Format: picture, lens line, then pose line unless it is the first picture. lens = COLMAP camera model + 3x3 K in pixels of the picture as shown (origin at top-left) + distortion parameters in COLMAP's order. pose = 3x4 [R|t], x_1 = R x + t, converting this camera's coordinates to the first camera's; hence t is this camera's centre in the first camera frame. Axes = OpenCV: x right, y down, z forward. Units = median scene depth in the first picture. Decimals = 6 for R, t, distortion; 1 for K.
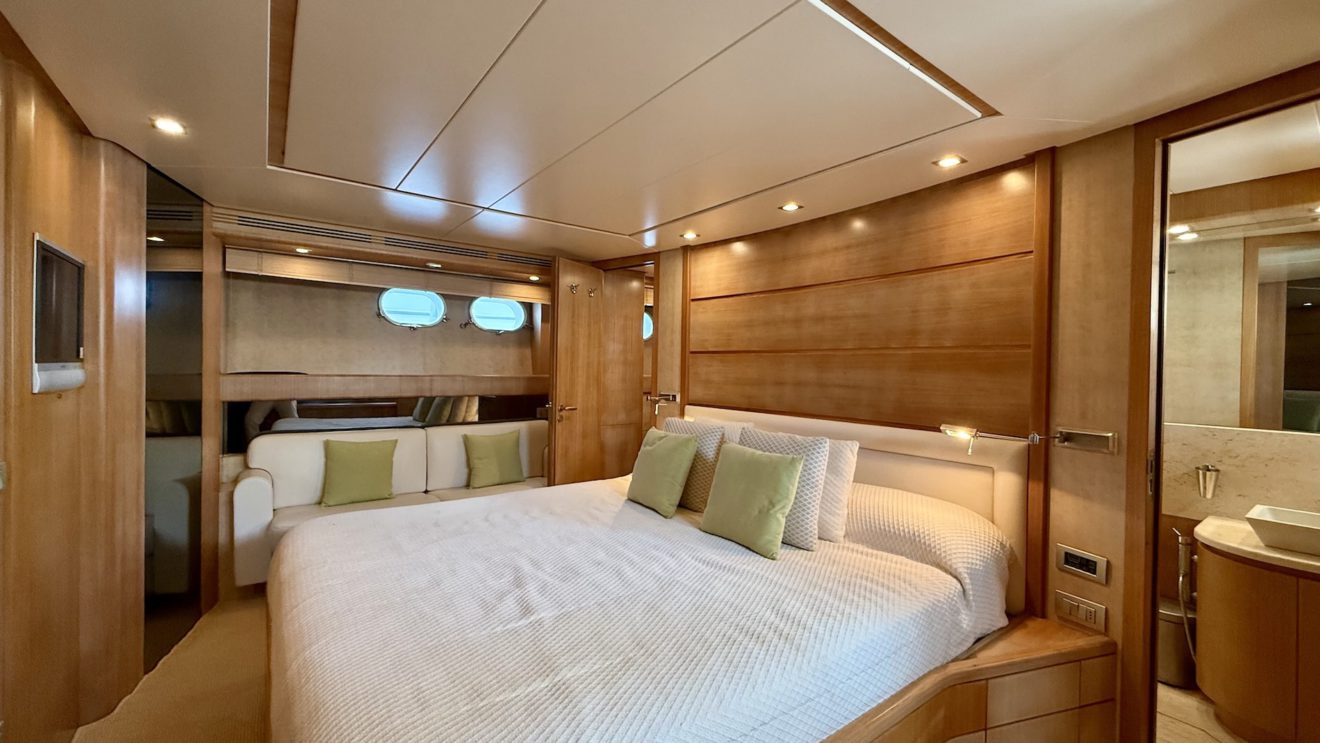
lens RADIAL K [[531.2, 0, 660.0], [0, 531.2, 371.5], [0, 0, 1]] dist [-0.000157, 0.000012]
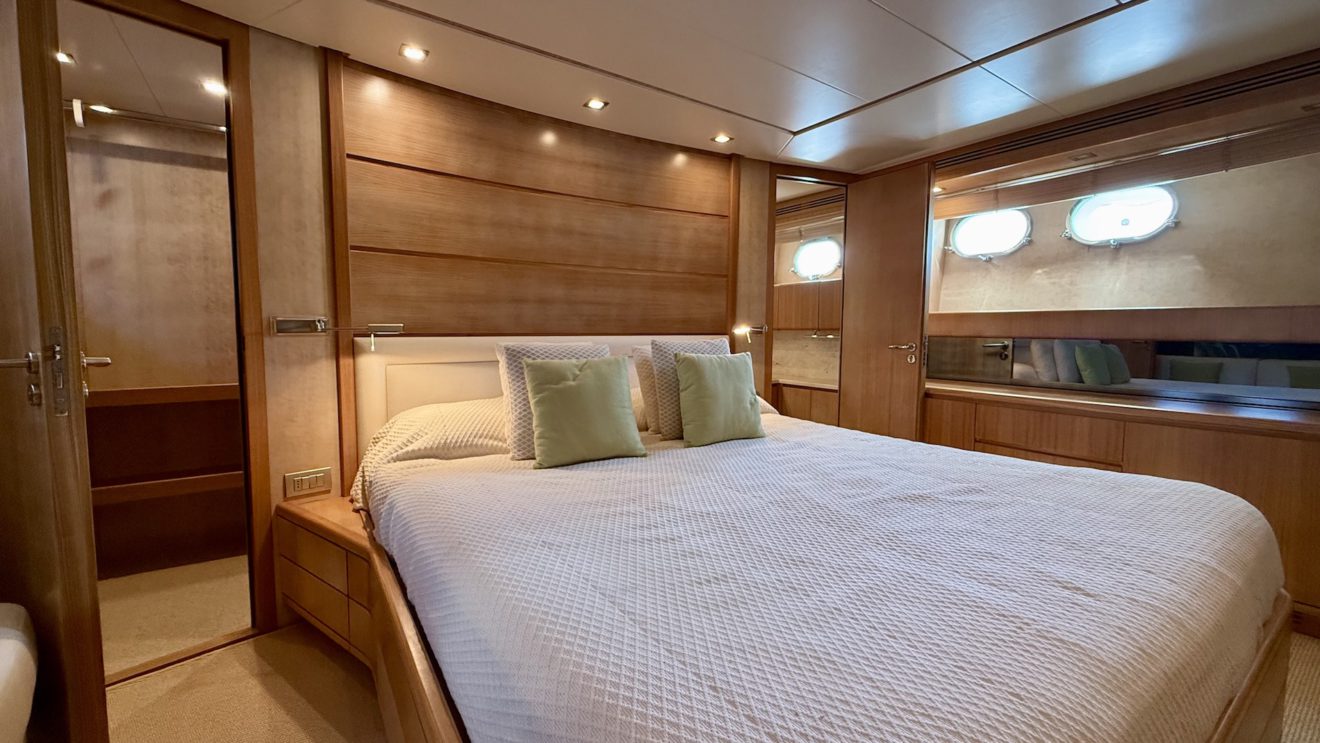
lens RADIAL K [[525.2, 0, 658.6], [0, 525.2, 369.5], [0, 0, 1]] dist [0.002260, 0.000088]
pose [[0.042509, -0.096989, 0.994377, -0.683292], [0.006094, 0.995284, 0.096817, 0.058593], [-0.999078, 0.001944, 0.042899, 0.838313]]
